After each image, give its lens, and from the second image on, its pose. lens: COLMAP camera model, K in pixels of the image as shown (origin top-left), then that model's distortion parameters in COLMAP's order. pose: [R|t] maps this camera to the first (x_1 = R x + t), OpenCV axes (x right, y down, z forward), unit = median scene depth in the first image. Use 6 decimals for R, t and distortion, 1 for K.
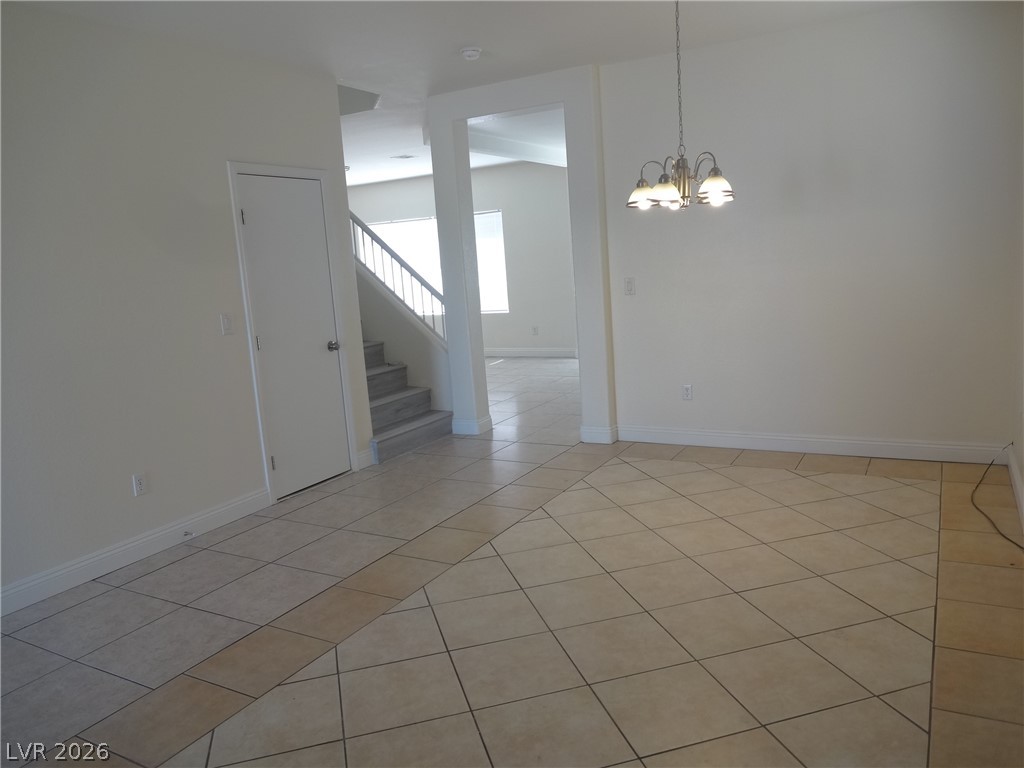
lens RADIAL K [[752.1, 0, 518.9], [0, 752.1, 385.8], [0, 0, 1]] dist [-0.020679, 0.004615]
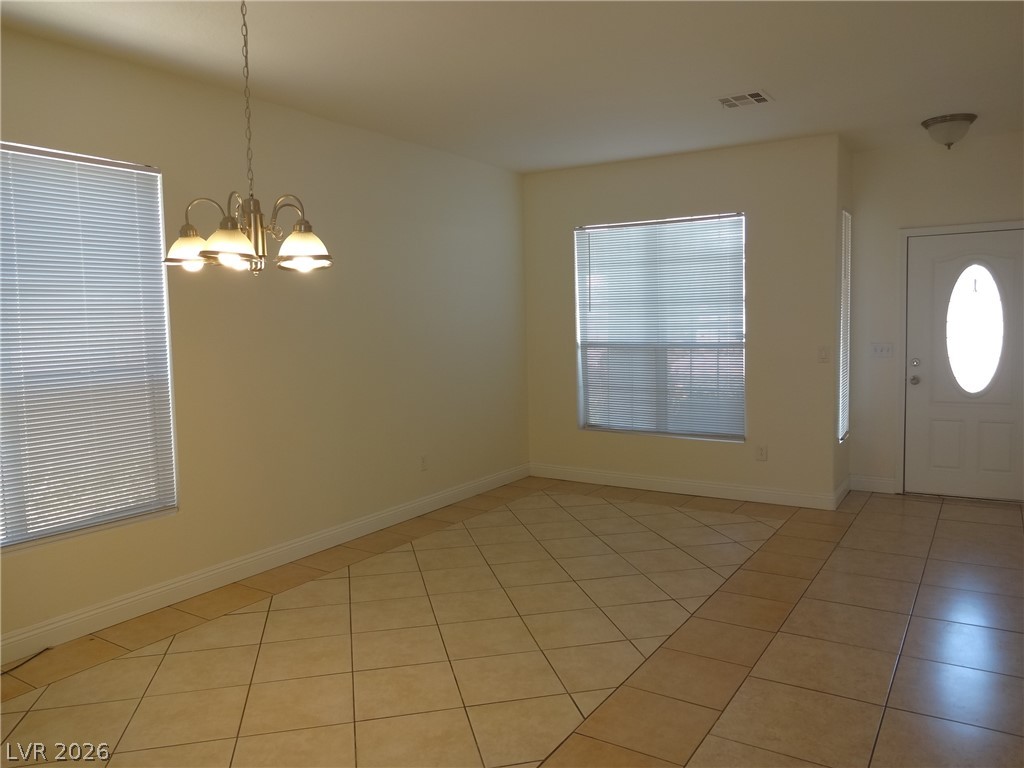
lens RADIAL K [[752.1, 0, 507.0], [0, 752.1, 380.6], [0, 0, 1]] dist [-0.020679, 0.004615]
pose [[-0.994220, 0.089012, 0.060022, -0.038258], [0.100702, 0.967012, 0.233980, -0.281156], [-0.037215, 0.238672, -0.970387, 1.687457]]
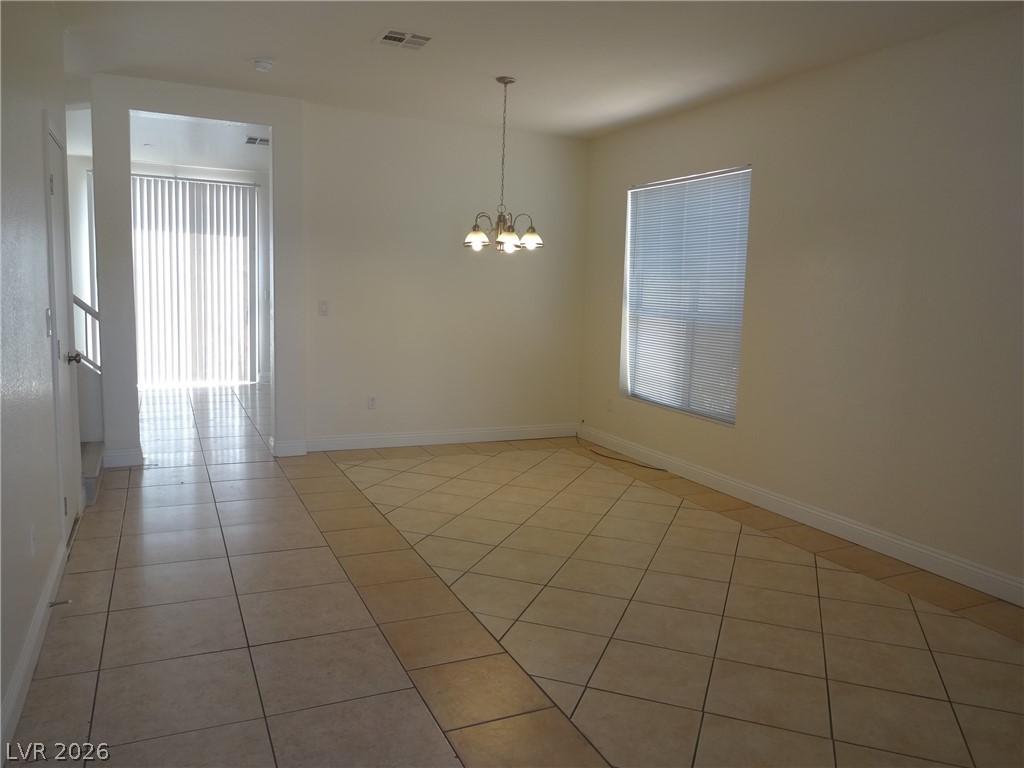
lens RADIAL K [[752.1, 0, 515.8], [0, 752.1, 380.9], [0, 0, 1]] dist [-0.020679, 0.004615]
pose [[0.571734, -0.012171, 0.820349, -0.883135], [0.060537, 0.997790, -0.027386, 0.031572], [-0.818203, 0.065319, 0.571207, 0.226085]]
